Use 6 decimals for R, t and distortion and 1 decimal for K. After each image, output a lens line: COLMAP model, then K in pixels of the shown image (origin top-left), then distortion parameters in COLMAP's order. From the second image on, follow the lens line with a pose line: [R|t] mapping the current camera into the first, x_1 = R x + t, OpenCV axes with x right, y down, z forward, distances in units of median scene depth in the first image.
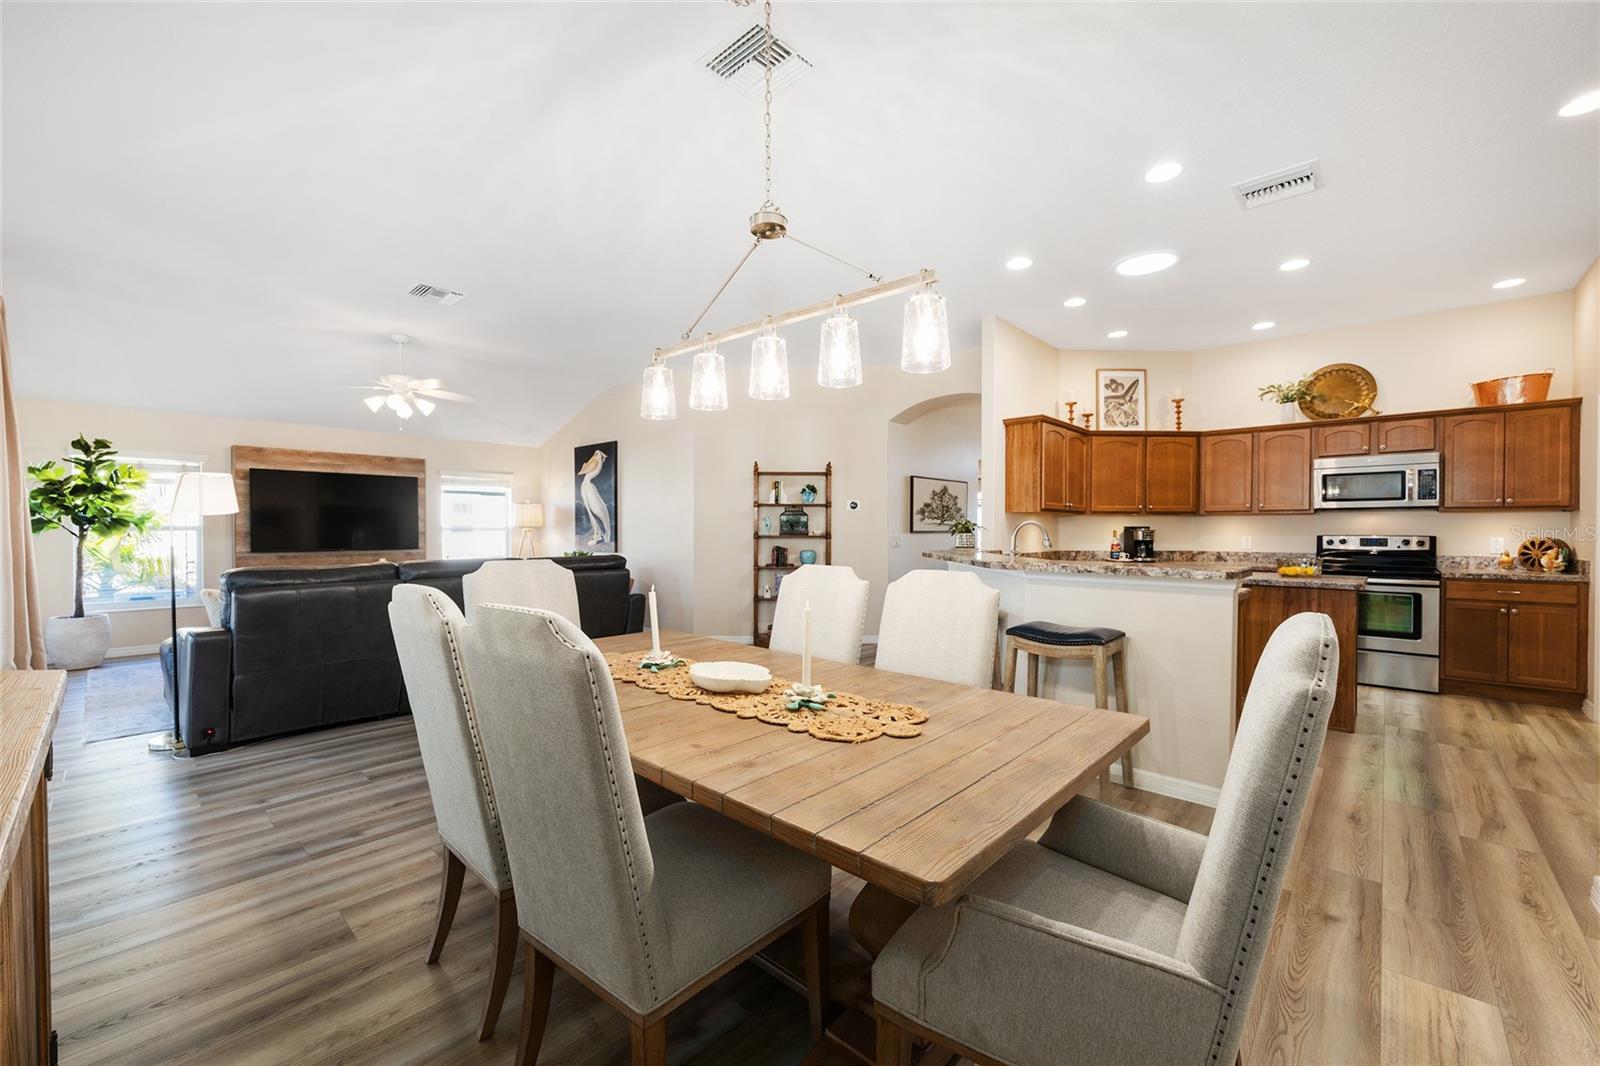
lens RADIAL K [[641.1, 0, 801.4], [0, 641.1, 535.7], [0, 0, 1]] dist [0.000478, 0.000880]
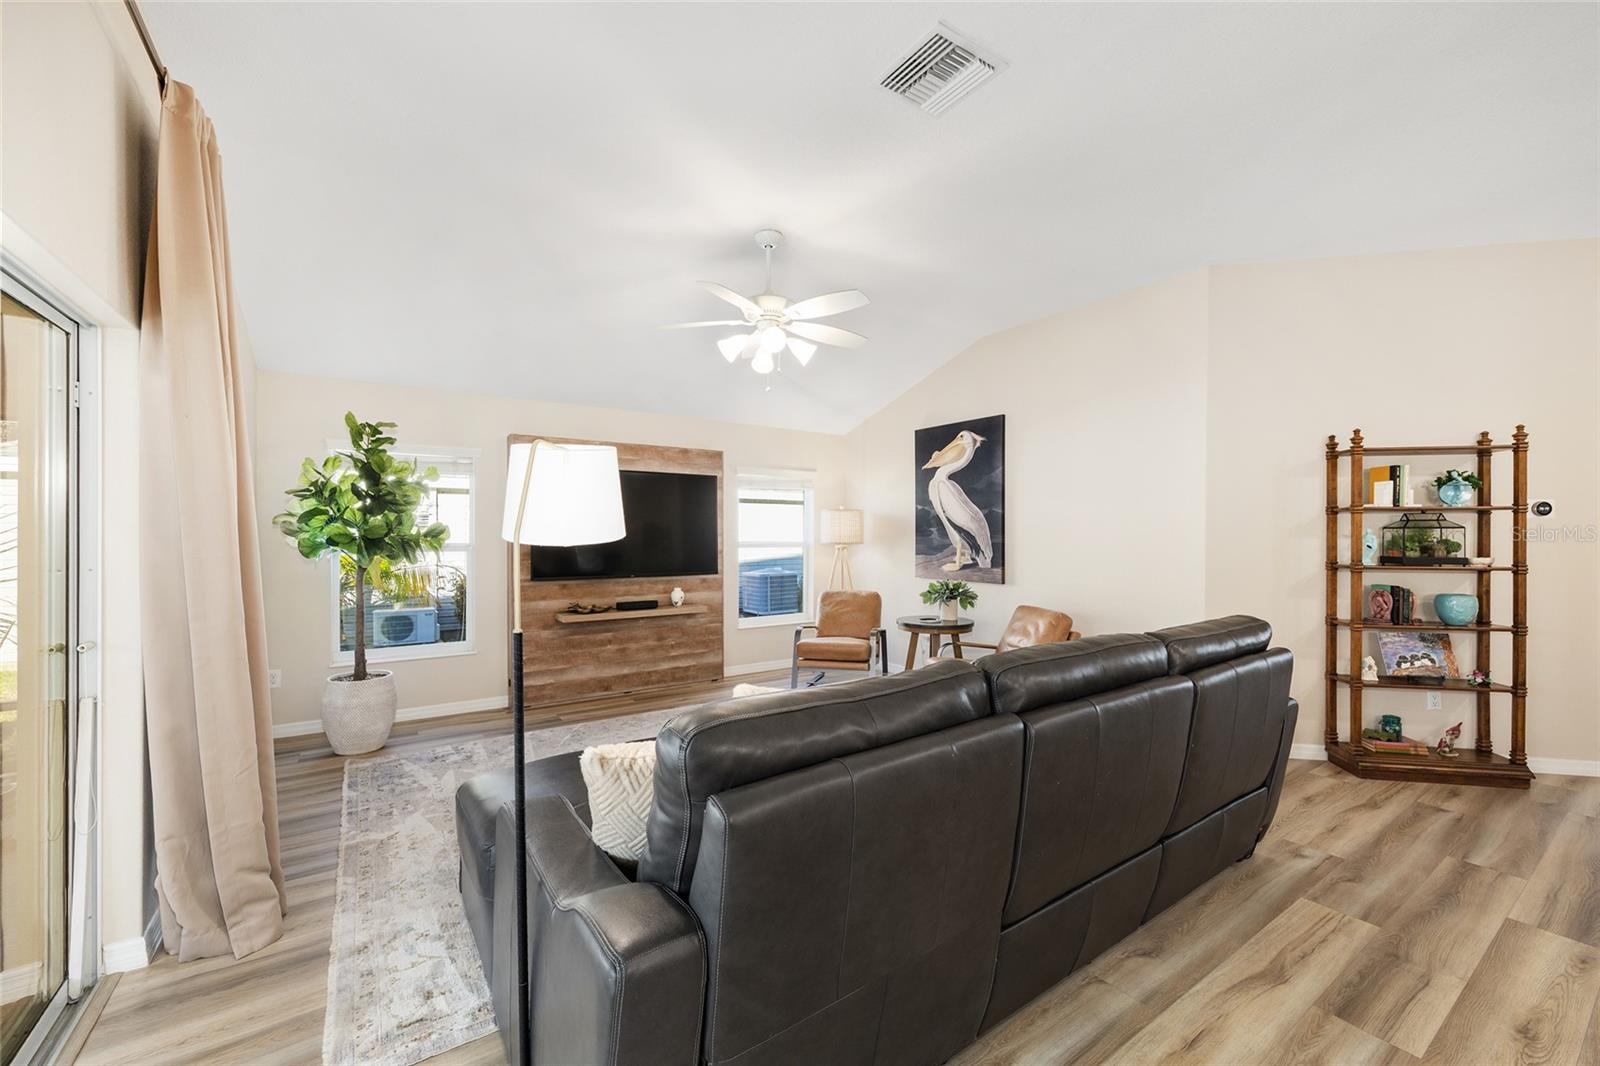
lens RADIAL K [[641.1, 0, 801.4], [0, 641.1, 535.7], [0, 0, 1]] dist [0.000478, 0.000880]
pose [[0.974238, 0.001487, -0.225518, -0.444092], [-0.003926, 0.999939, -0.010367, -0.020185], [0.225488, 0.010985, 0.974184, 0.404641]]
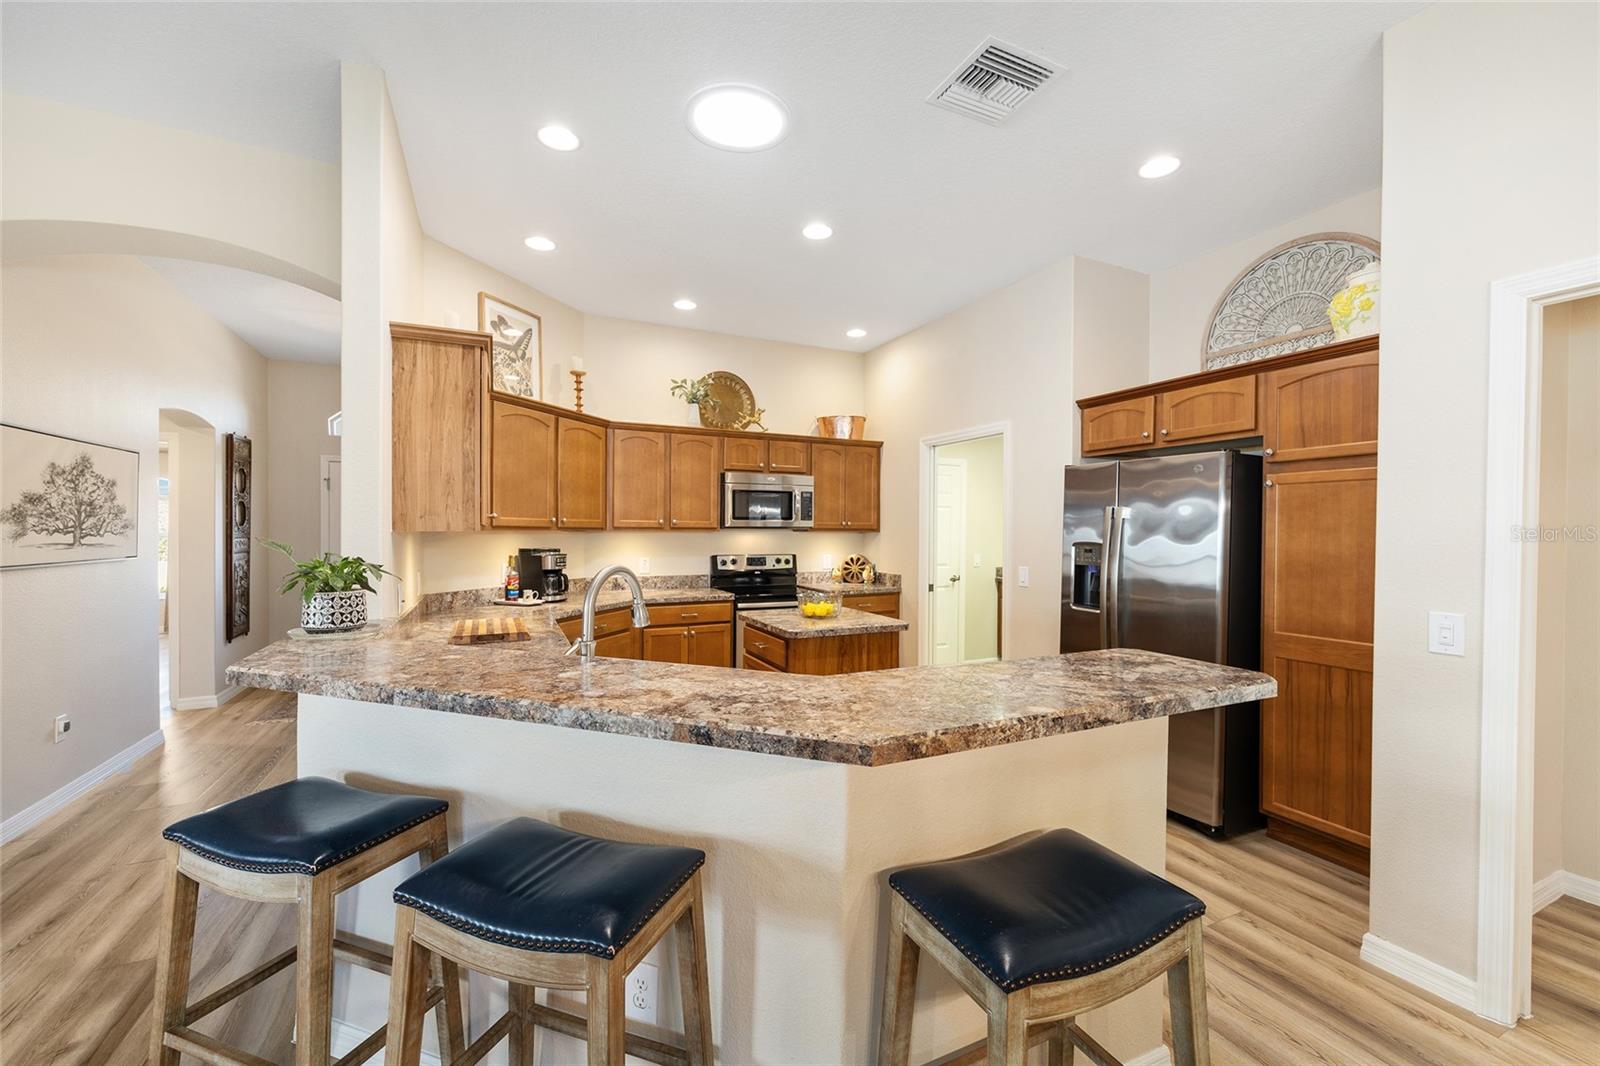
lens RADIAL K [[641.1, 0, 801.4], [0, 641.1, 535.7], [0, 0, 1]] dist [0.000478, 0.000880]
pose [[0.372108, -0.006348, 0.928168, 0.005935], [0.004473, 0.999977, 0.005046, -0.030420], [-0.928179, 0.002274, 0.372128, 0.510249]]
